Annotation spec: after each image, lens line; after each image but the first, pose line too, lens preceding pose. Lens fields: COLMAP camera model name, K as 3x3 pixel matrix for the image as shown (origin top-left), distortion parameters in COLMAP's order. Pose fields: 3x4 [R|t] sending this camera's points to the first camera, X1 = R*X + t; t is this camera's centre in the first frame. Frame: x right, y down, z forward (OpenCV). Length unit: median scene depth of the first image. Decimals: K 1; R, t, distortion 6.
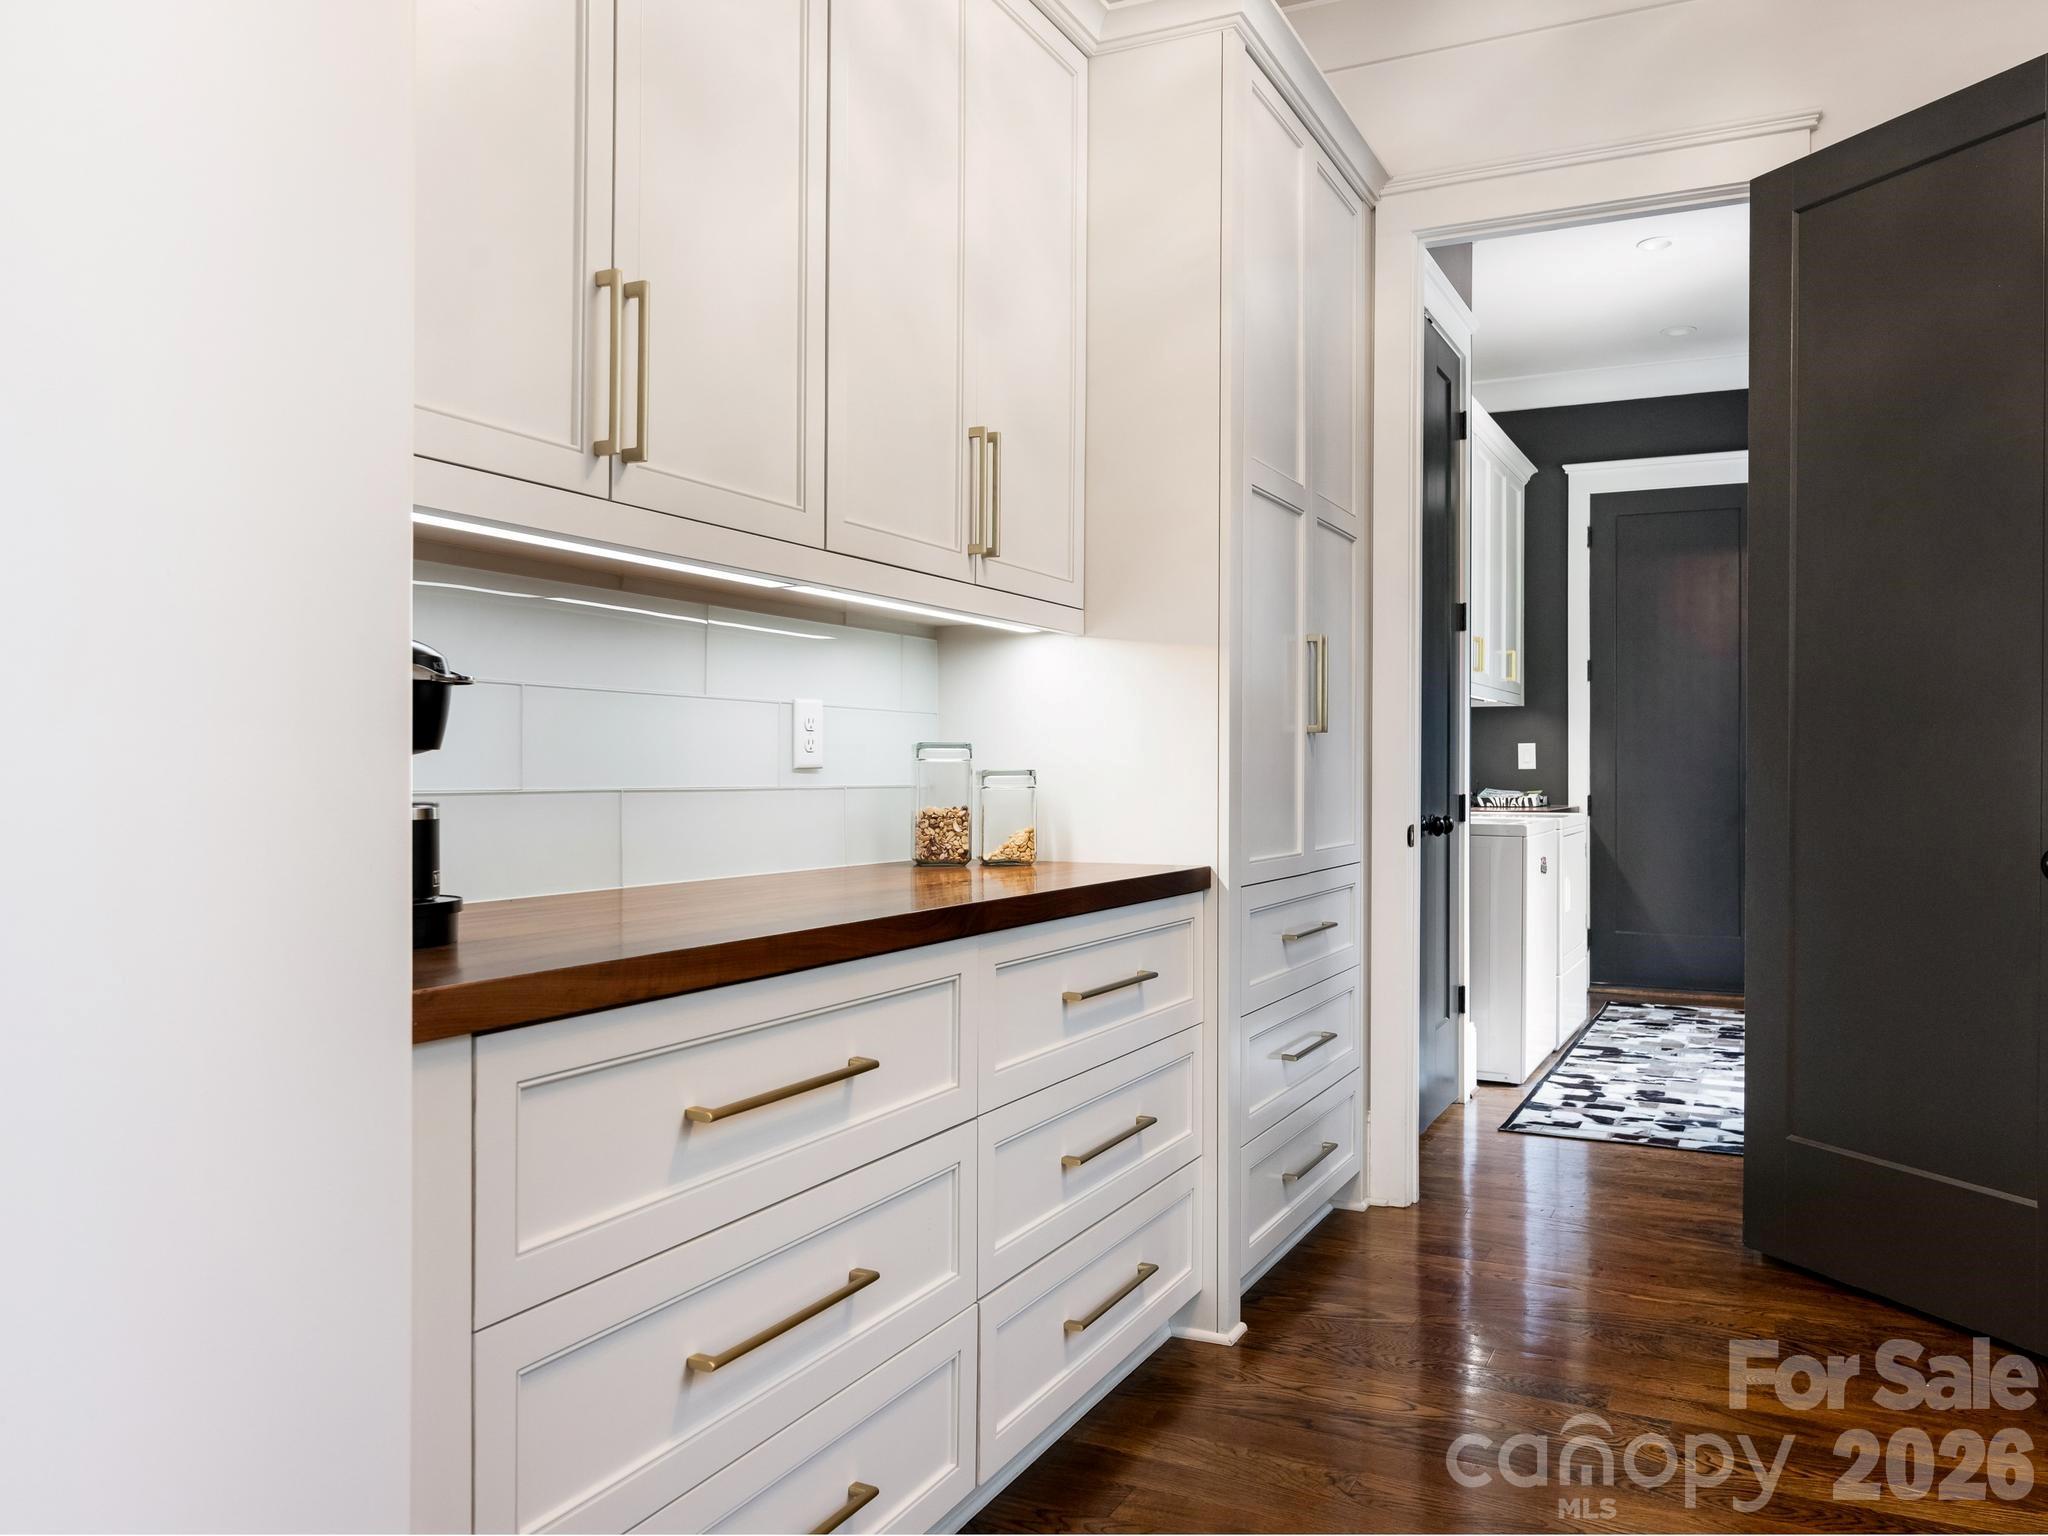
lens RADIAL K [[1533.2, 0, 1024.0], [0, 1533.2, 768.0], [0, 0, 1]] dist [-0.003728, -0.002495]
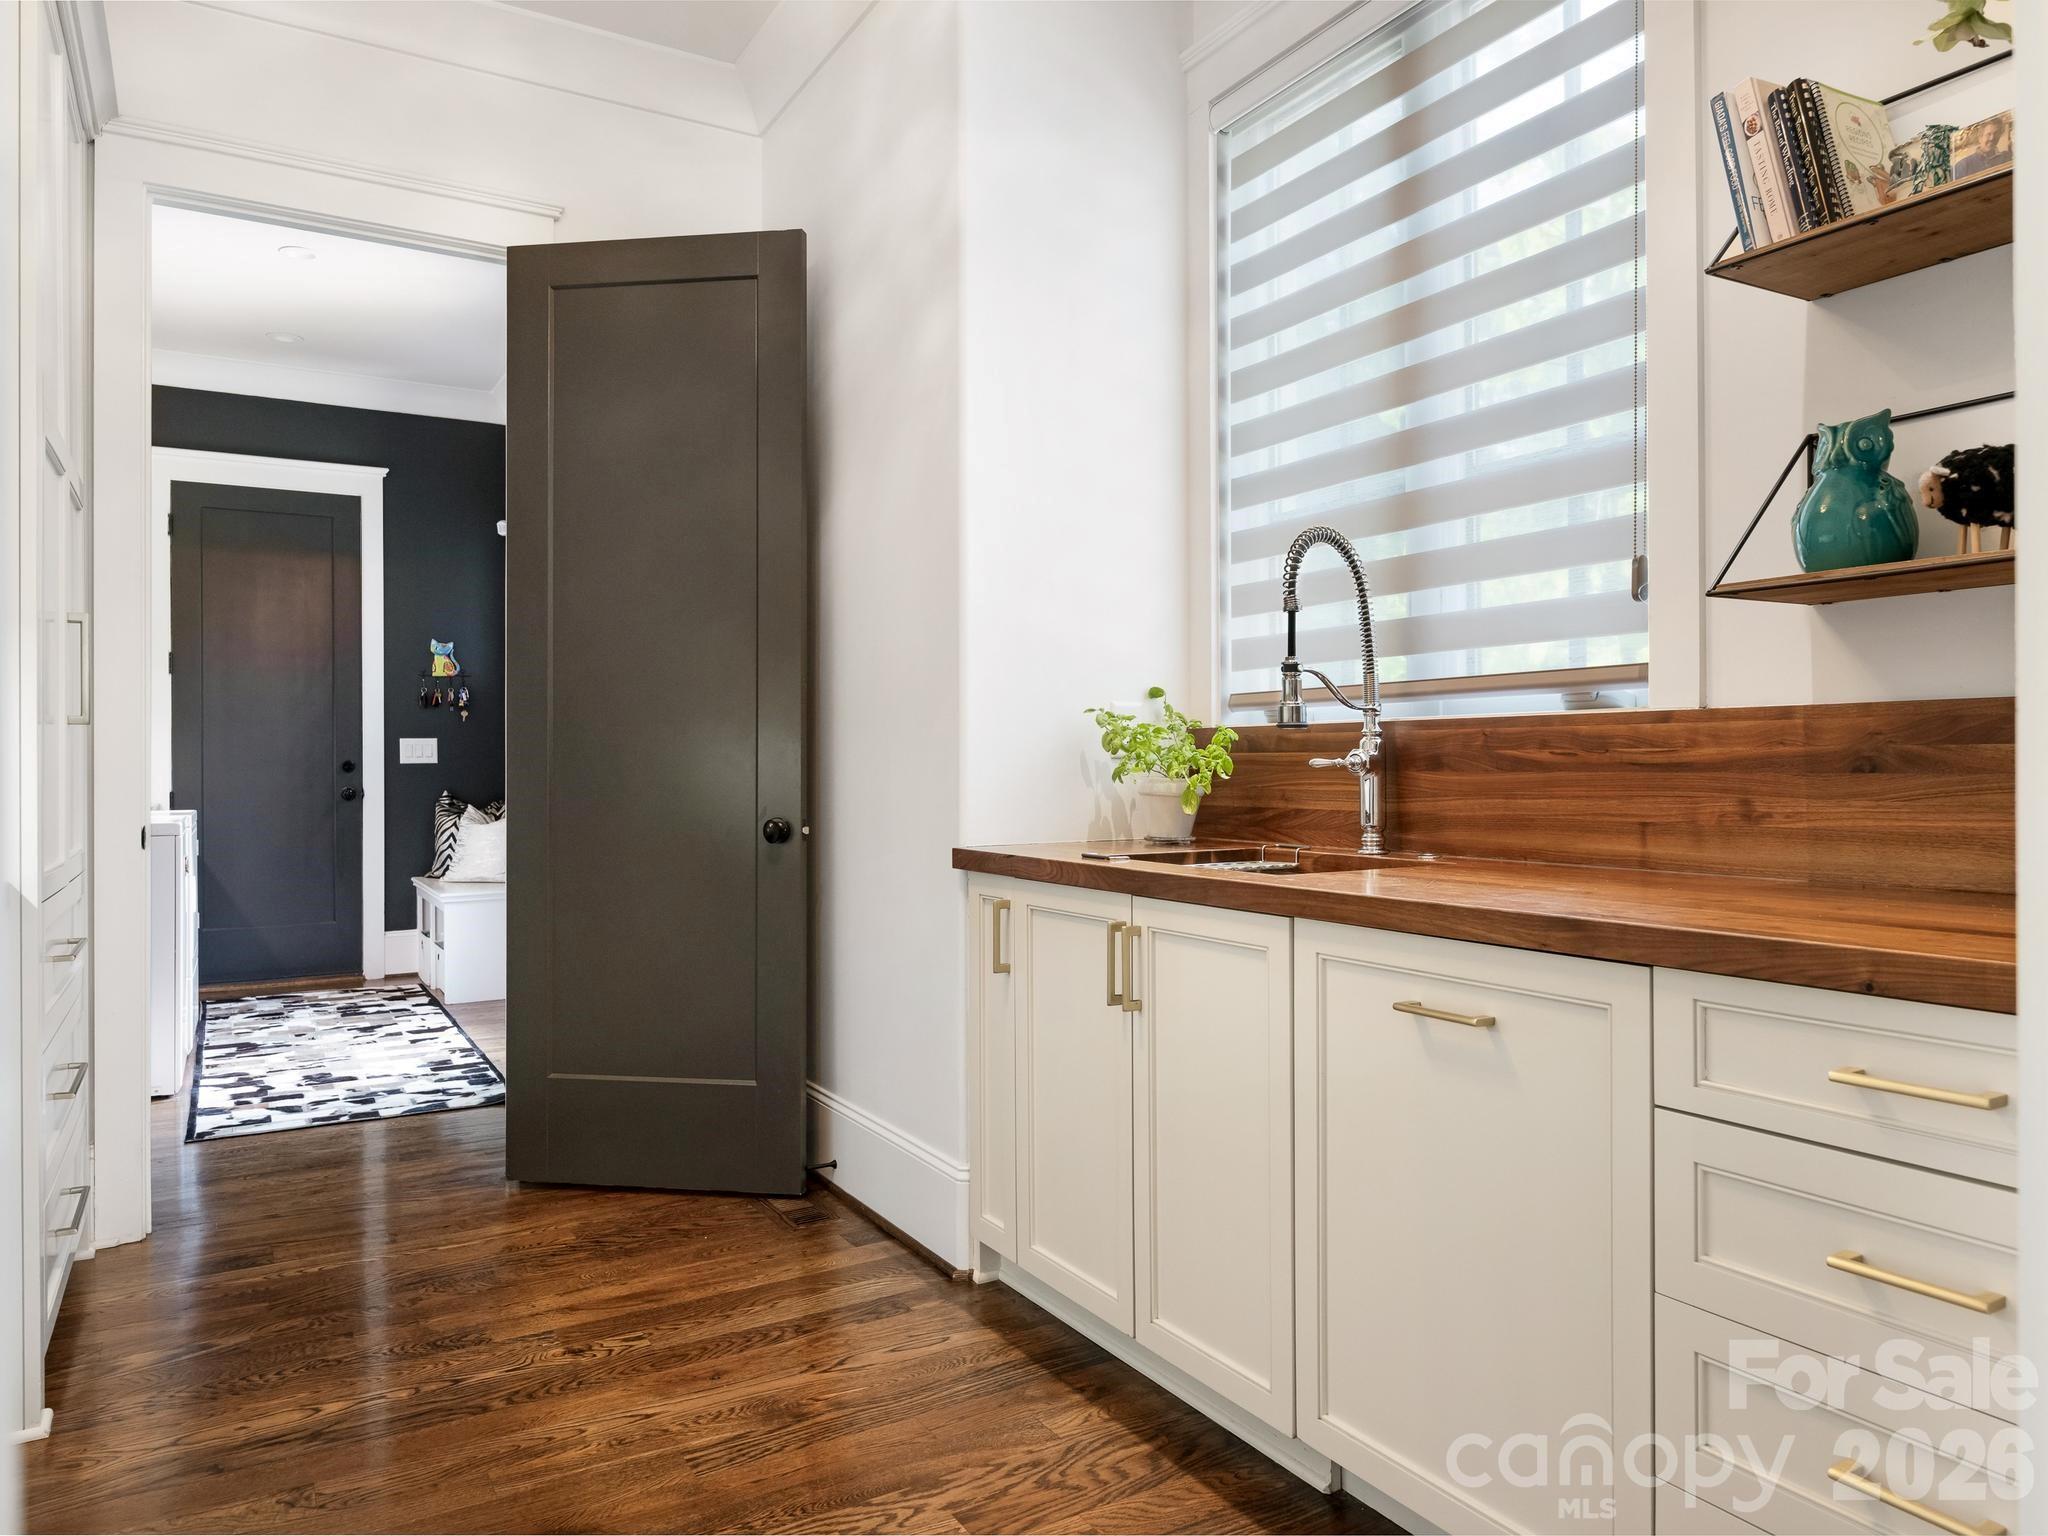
lens RADIAL K [[1414.6, 0, 1113.2], [0, 1414.6, 764.8], [0, 0, 1]] dist [-0.000116, -0.001028]
pose [[0.517657, -0.007011, 0.855560, -0.111766], [0.005824, 0.999972, 0.004671, 0.000304], [-0.855569, 0.002564, 0.517683, 0.038434]]
